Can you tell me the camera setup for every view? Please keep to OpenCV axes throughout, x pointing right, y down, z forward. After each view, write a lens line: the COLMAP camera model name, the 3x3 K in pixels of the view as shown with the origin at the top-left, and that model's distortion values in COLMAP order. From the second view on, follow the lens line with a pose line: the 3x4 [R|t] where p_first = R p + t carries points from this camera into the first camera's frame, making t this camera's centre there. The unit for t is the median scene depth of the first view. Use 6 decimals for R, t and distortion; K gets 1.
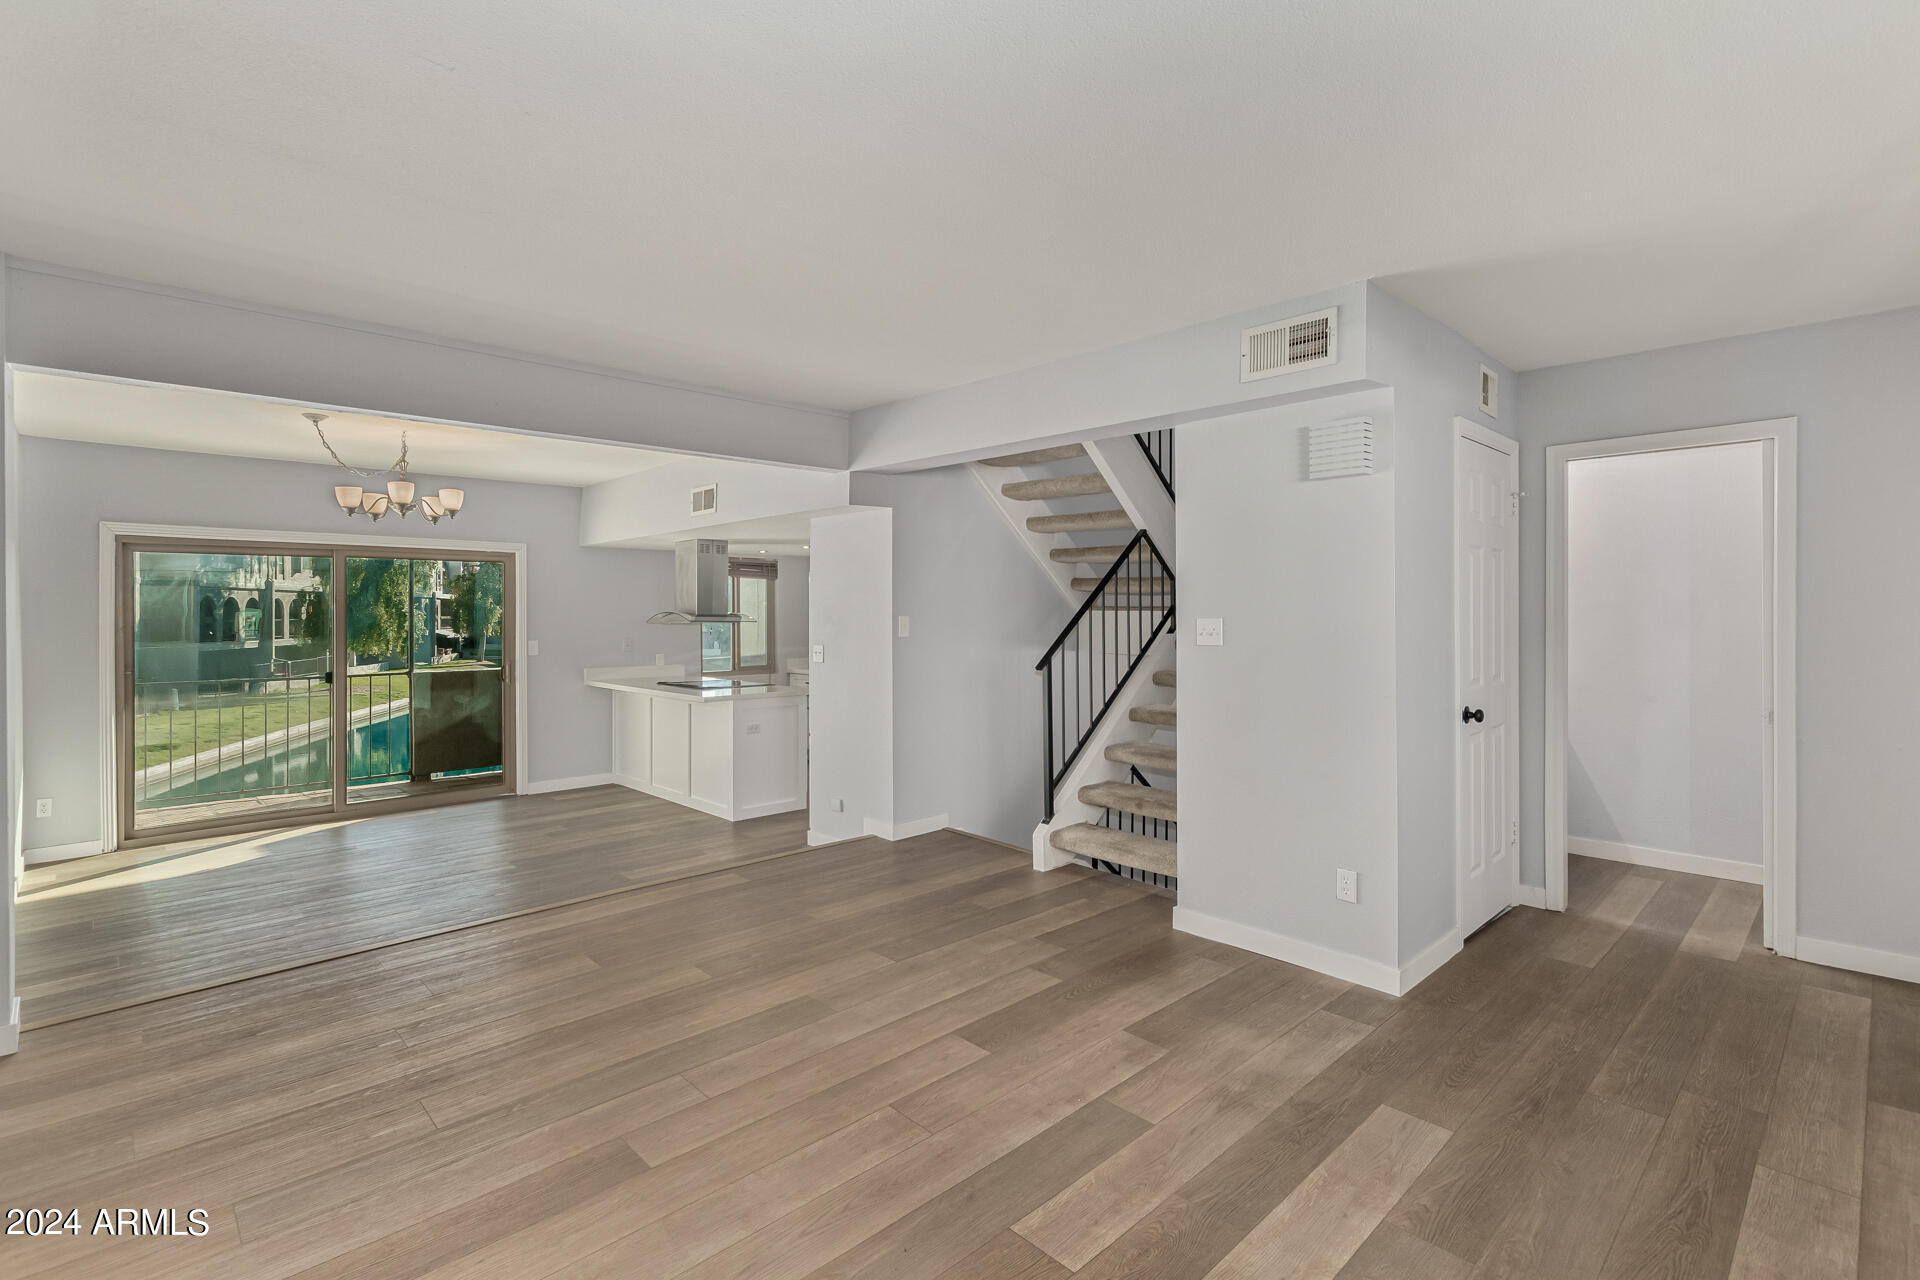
lens RADIAL K [[890.8, 0, 933.2], [0, 890.8, 621.2], [0, 0, 1]] dist [0.013736, -0.004177]
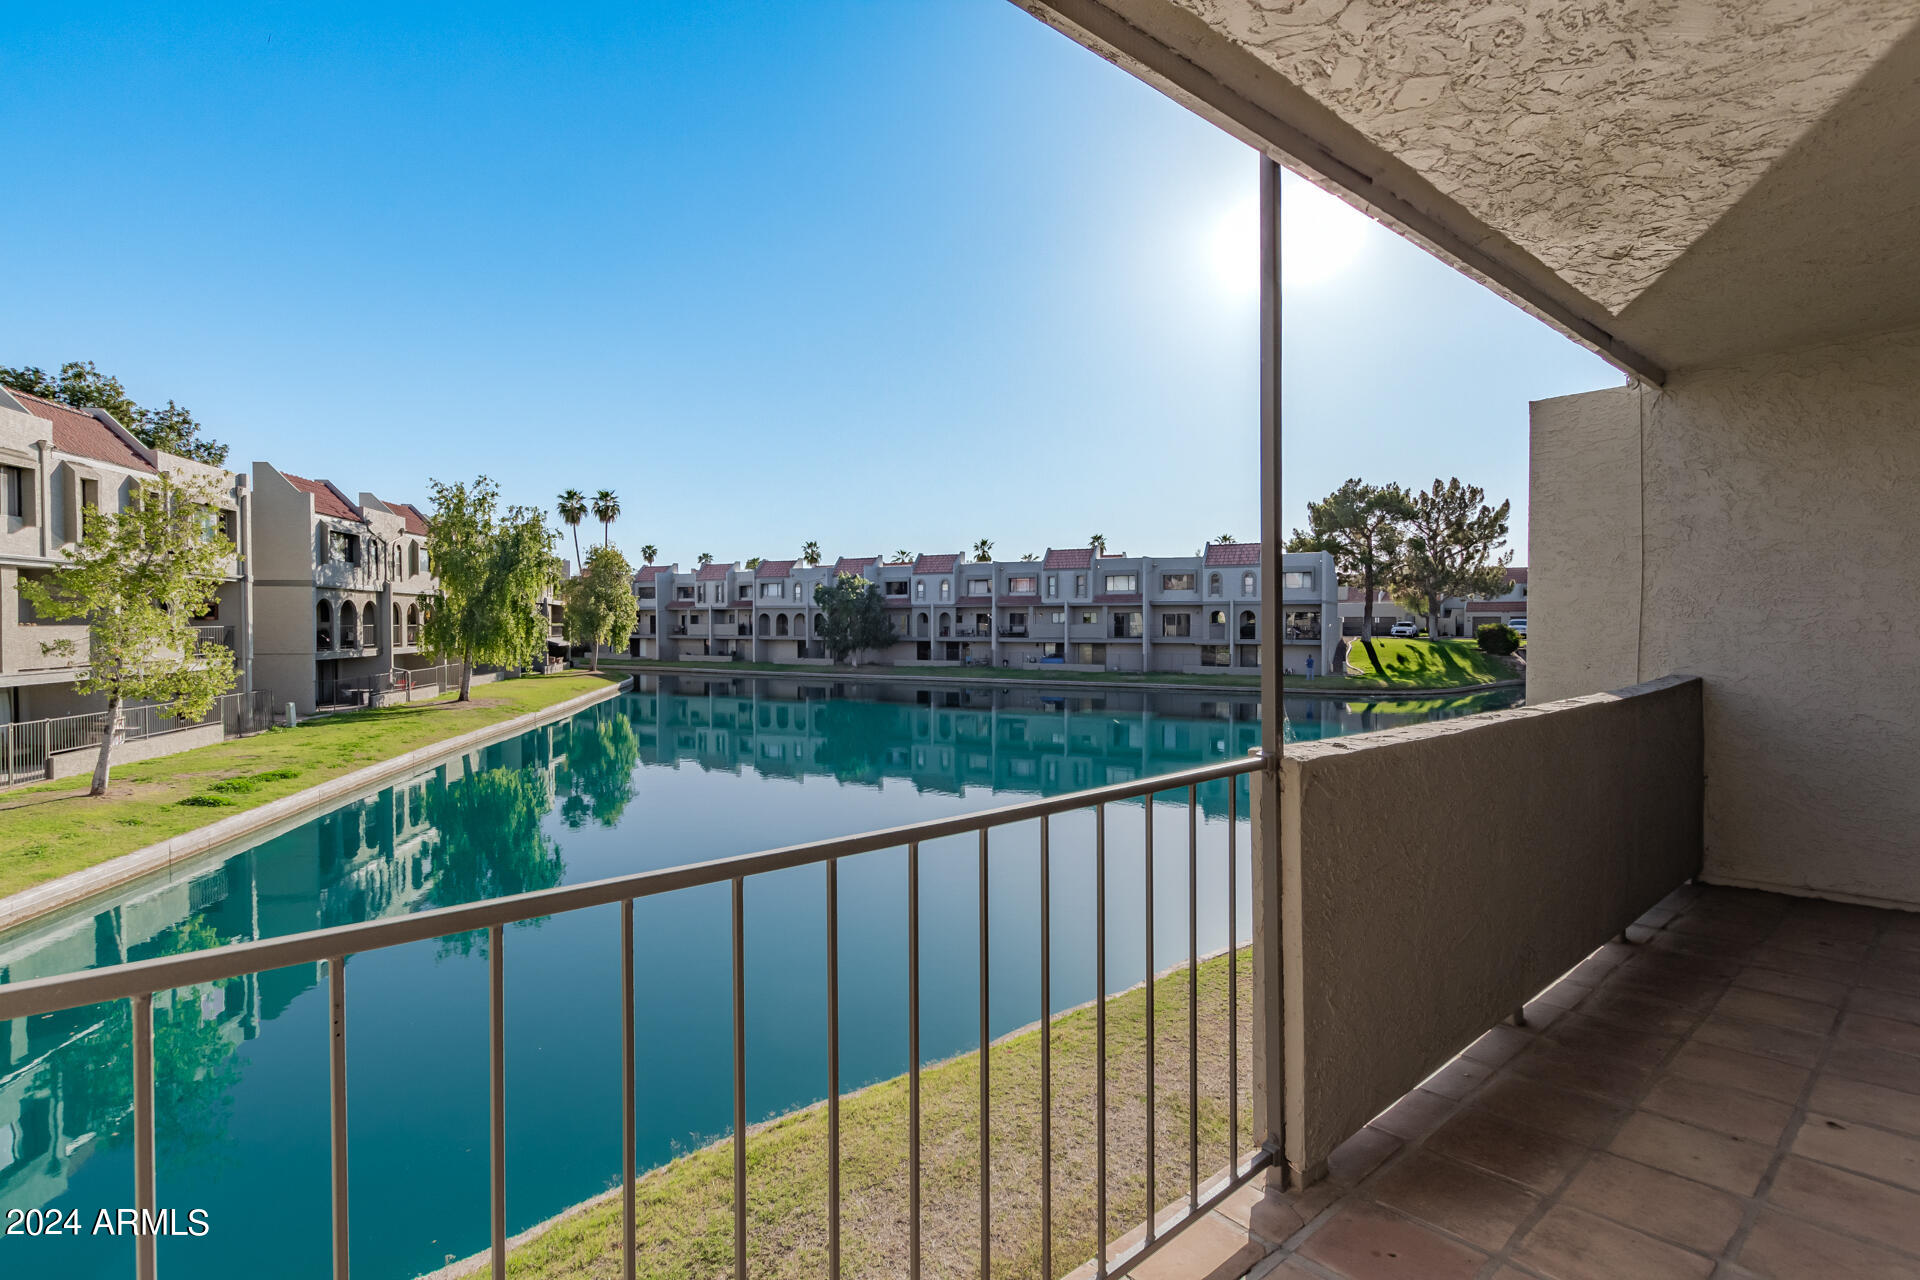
lens RADIAL K [[890.8, 0, 942.9], [0, 890.8, 645.4], [0, 0, 1]] dist [0.013736, -0.004177]
pose [[0.997687, 0.000736, -0.067971, -0.933968], [0.000402, 0.999860, 0.016726, 0.030224], [0.067973, -0.016714, 0.997547, 1.053332]]
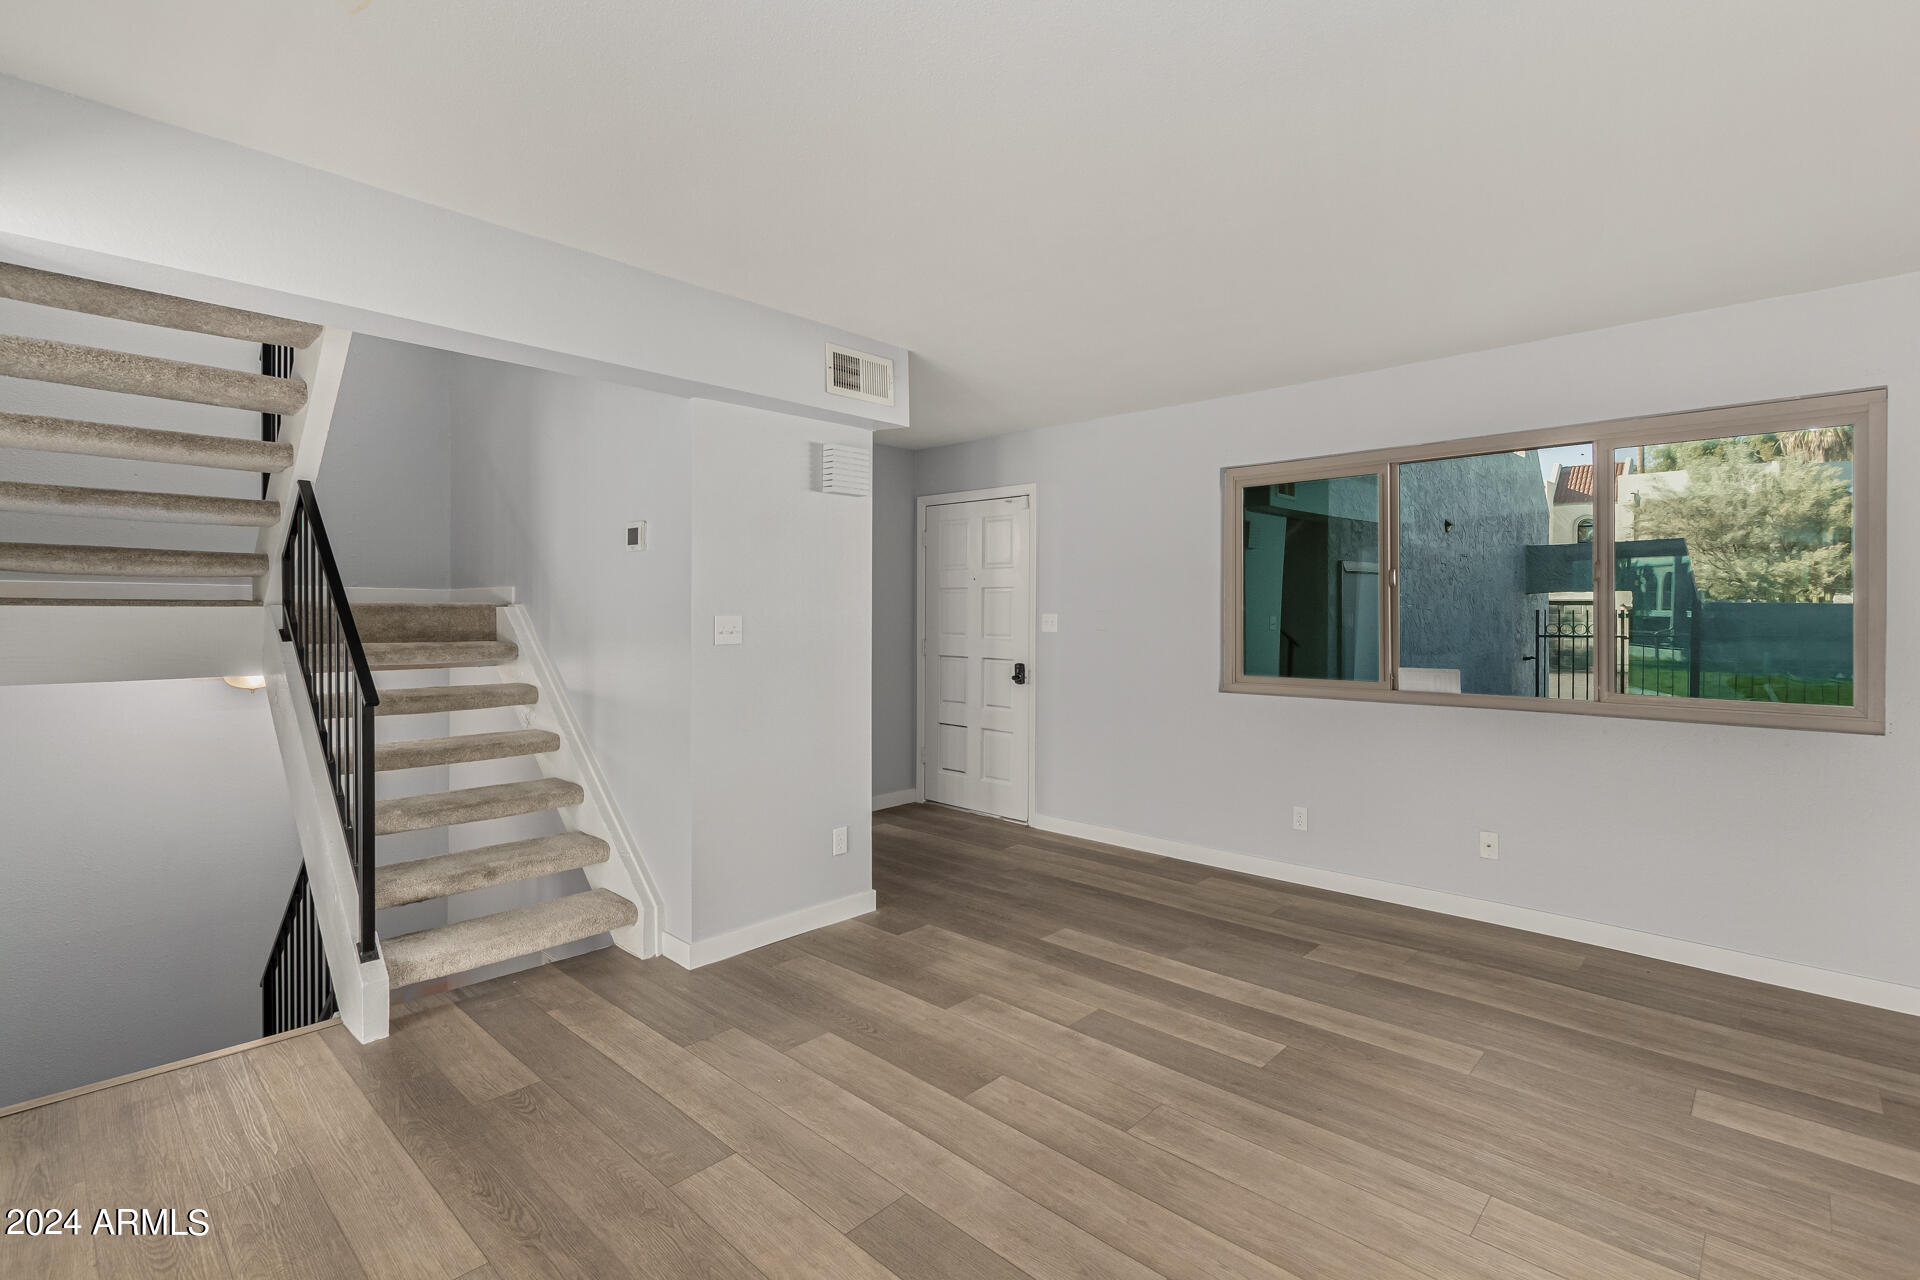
lens RADIAL K [[890.8, 0, 978.3], [0, 890.8, 611.9], [0, 0, 1]] dist [0.013736, -0.004177]
pose [[-0.081842, -0.002771, 0.996641, -0.403423], [0.009271, 0.999951, 0.003542, -0.004794], [-0.996602, 0.009530, -0.081813, 0.506864]]
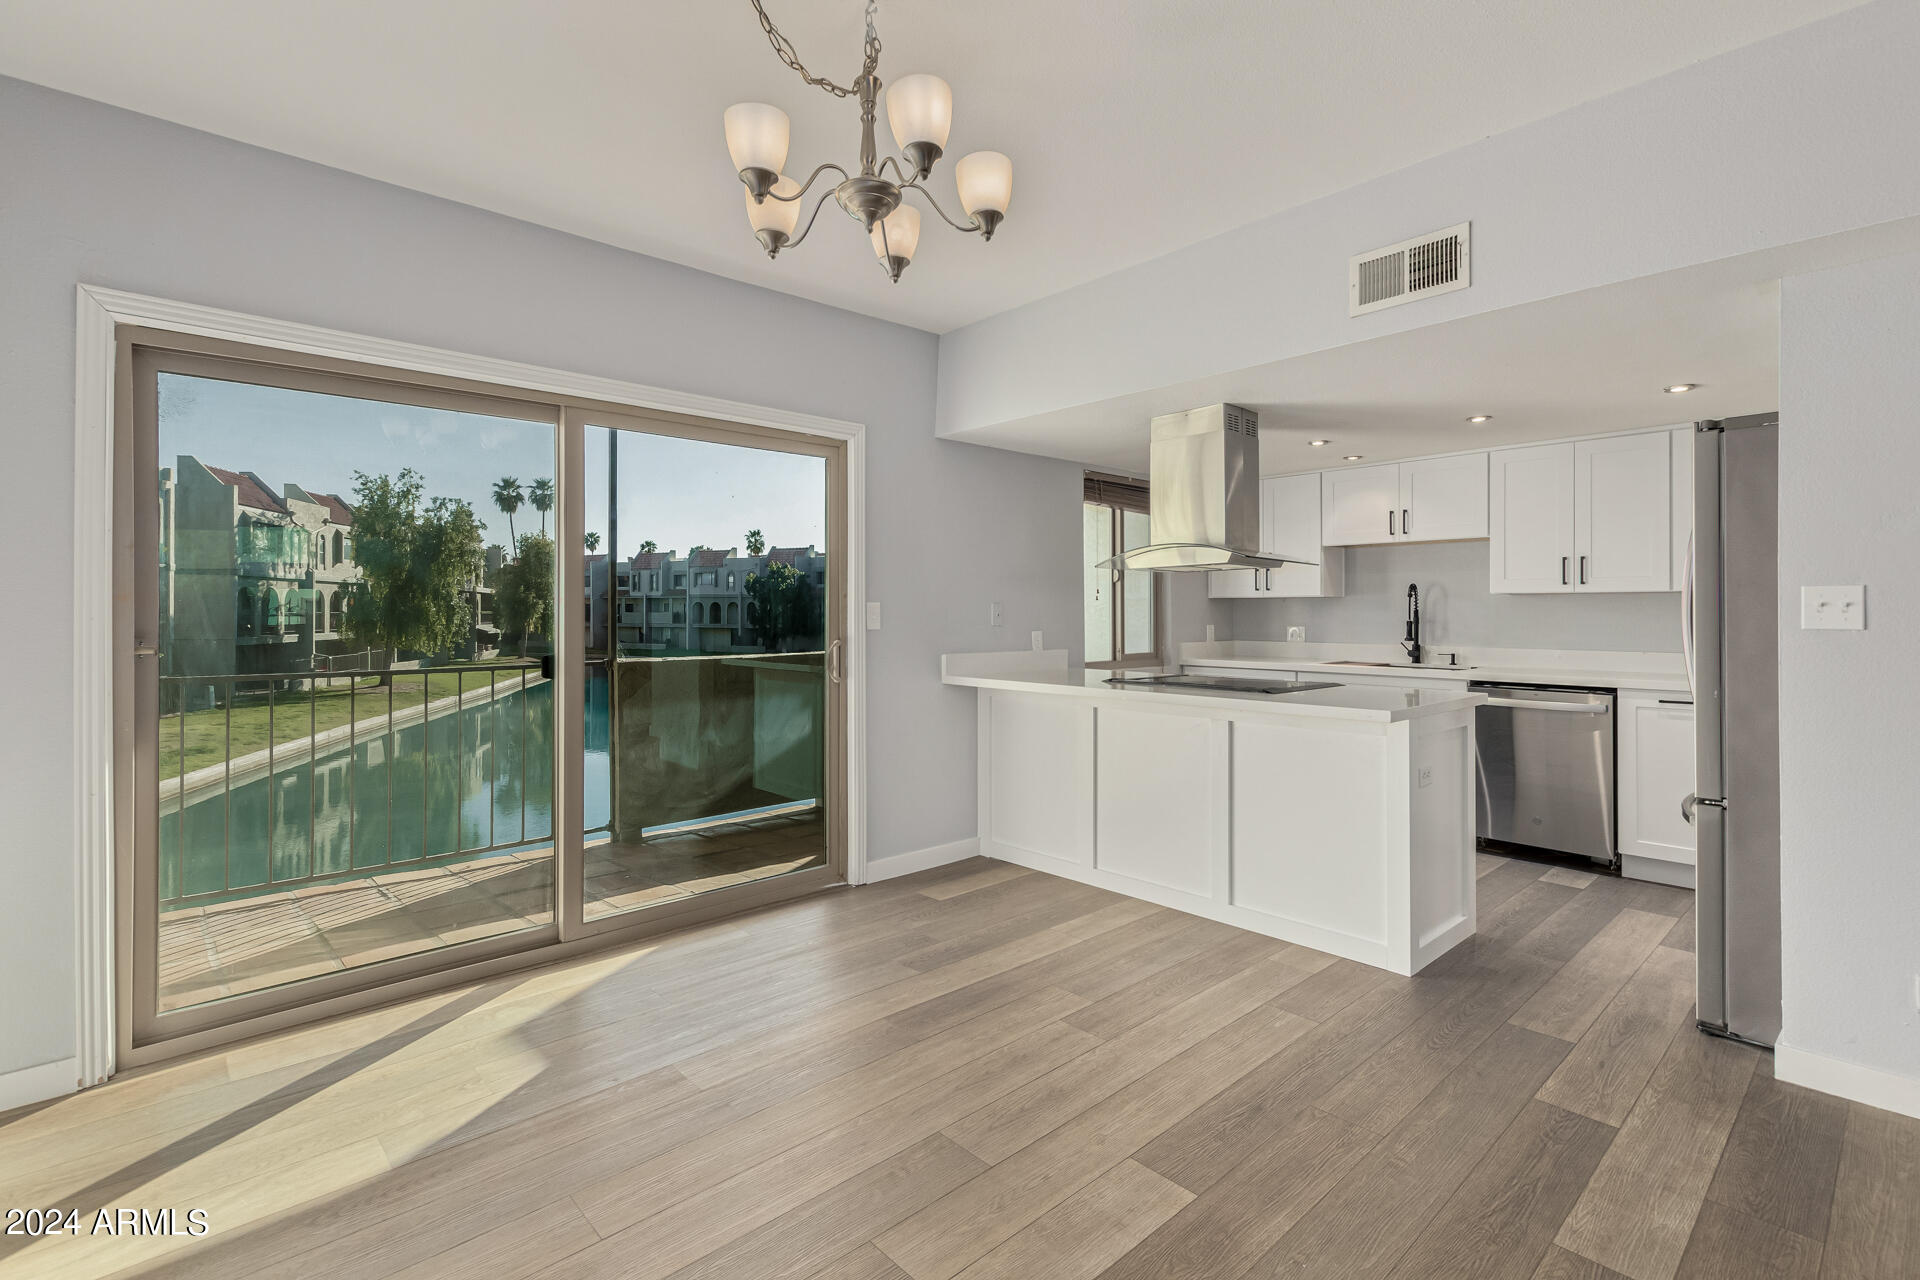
lens RADIAL K [[890.8, 0, 939.0], [0, 890.8, 614.4], [0, 0, 1]] dist [0.013736, -0.004177]
pose [[0.999833, 0.001167, -0.018251, -0.510479], [-0.001276, 0.999981, -0.005948, 0.041118], [0.018244, 0.005970, 0.999816, 0.579689]]
